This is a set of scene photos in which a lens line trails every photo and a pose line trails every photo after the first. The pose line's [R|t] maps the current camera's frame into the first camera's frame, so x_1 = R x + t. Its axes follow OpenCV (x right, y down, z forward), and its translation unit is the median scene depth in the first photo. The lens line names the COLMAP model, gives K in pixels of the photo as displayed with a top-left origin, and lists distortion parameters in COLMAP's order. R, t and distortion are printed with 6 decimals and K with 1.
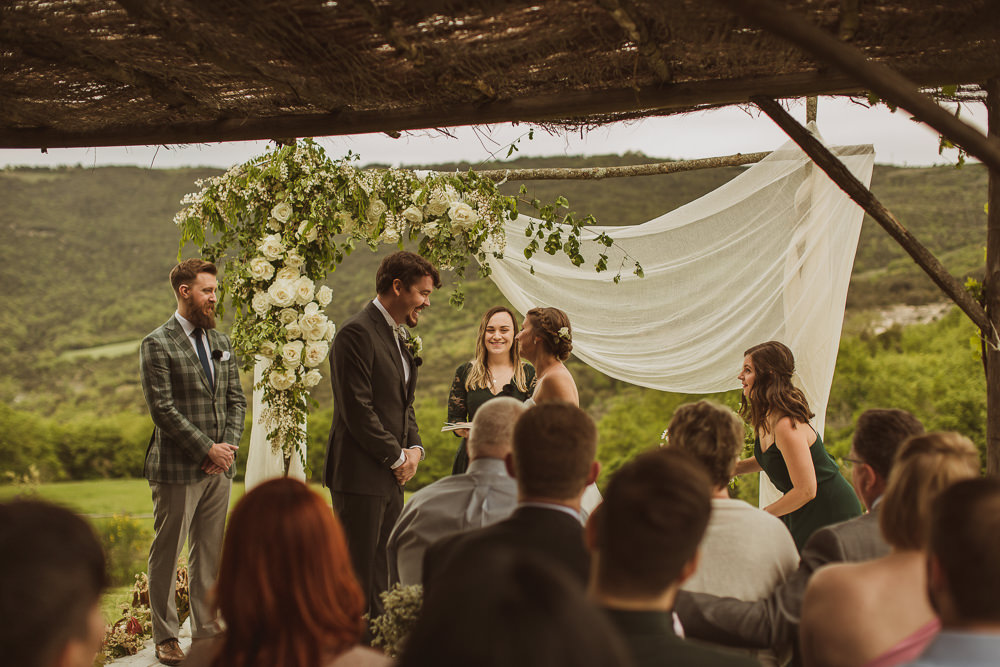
lens RADIAL K [[1483.7, 0, 497.0], [0, 1483.7, 262.8], [0, 0, 1]] dist [-0.009591, -0.396358]
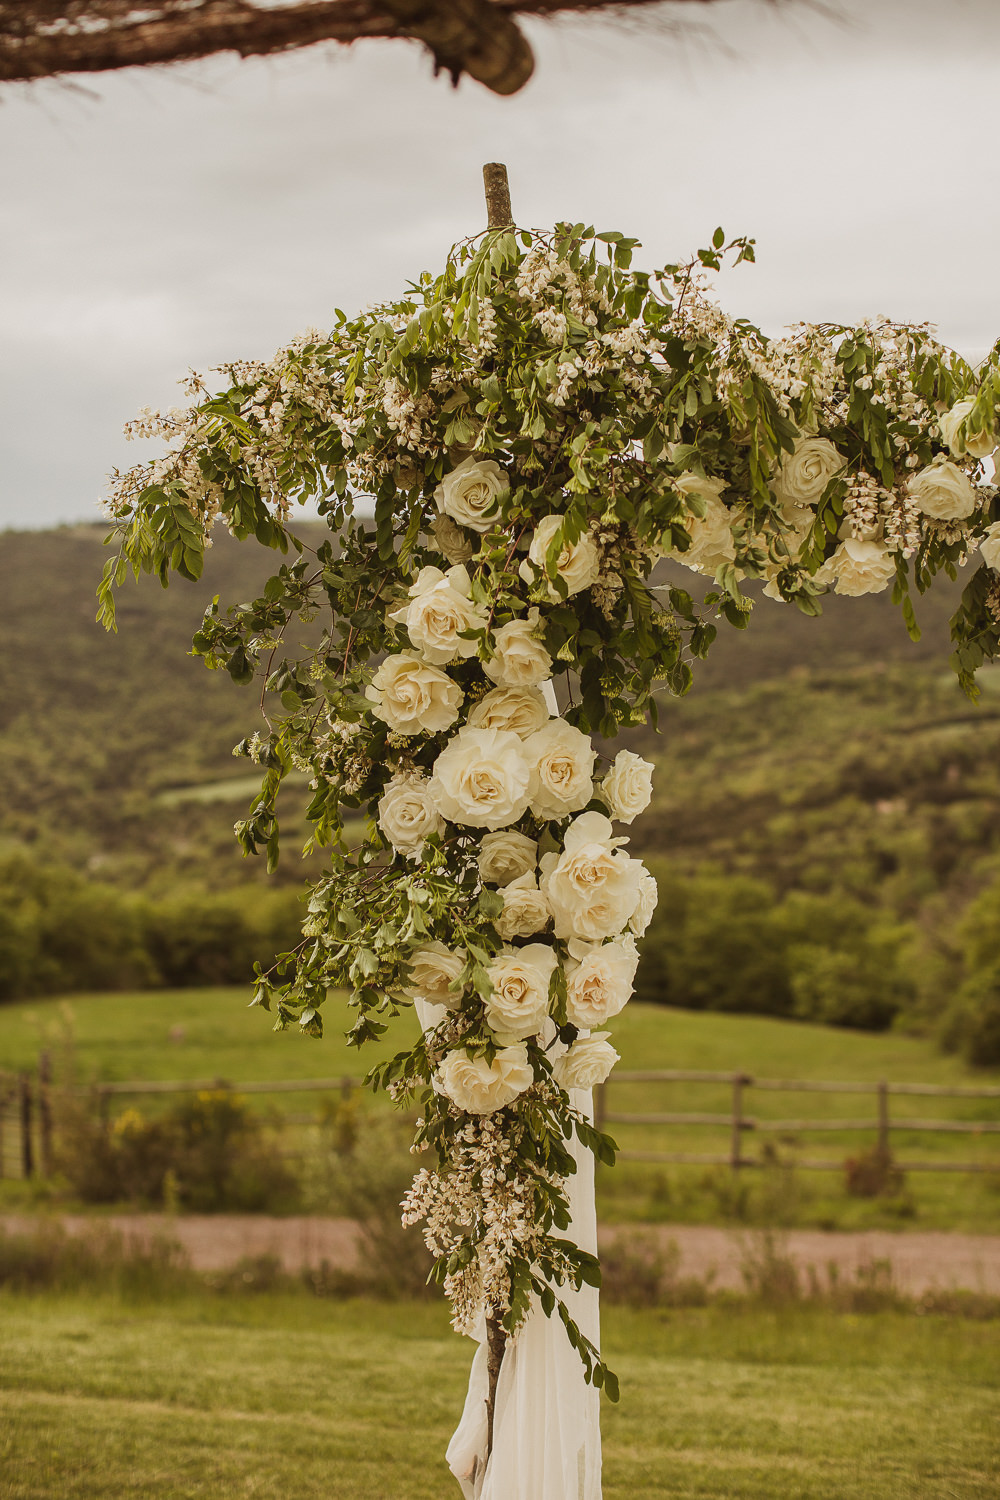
lens RADIAL K [[2225.6, 0, 500.0], [0, 2225.6, 750.0], [0, 0, 1]] dist [-0.009591, -0.396358]
pose [[0.990944, -0.010380, -0.133870, -0.083157], [0.016181, 0.998973, 0.042318, -0.002861], [0.133294, -0.044101, 0.990095, 0.573096]]
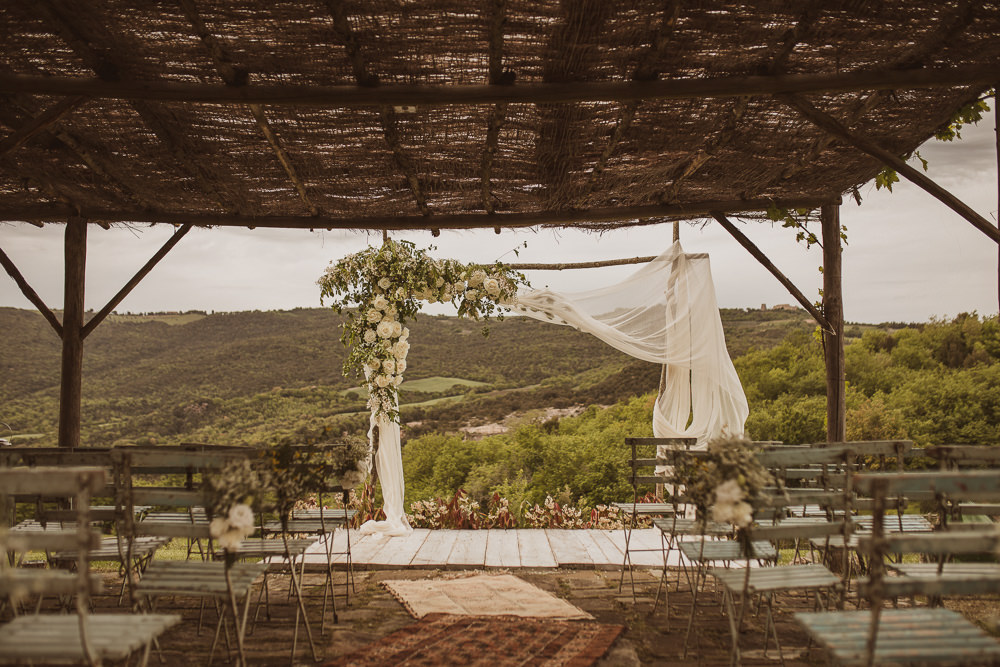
lens RADIAL K [[1009.3, 0, 500.0], [0, 1009.3, 333.5], [0, 0, 1]] dist [-0.007830, 0.003783]
pose [[0.974862, 0.011551, 0.222511, -0.270210], [-0.000666, 0.998802, -0.048929, 0.080696], [-0.222809, 0.047551, 0.973702, -0.164571]]
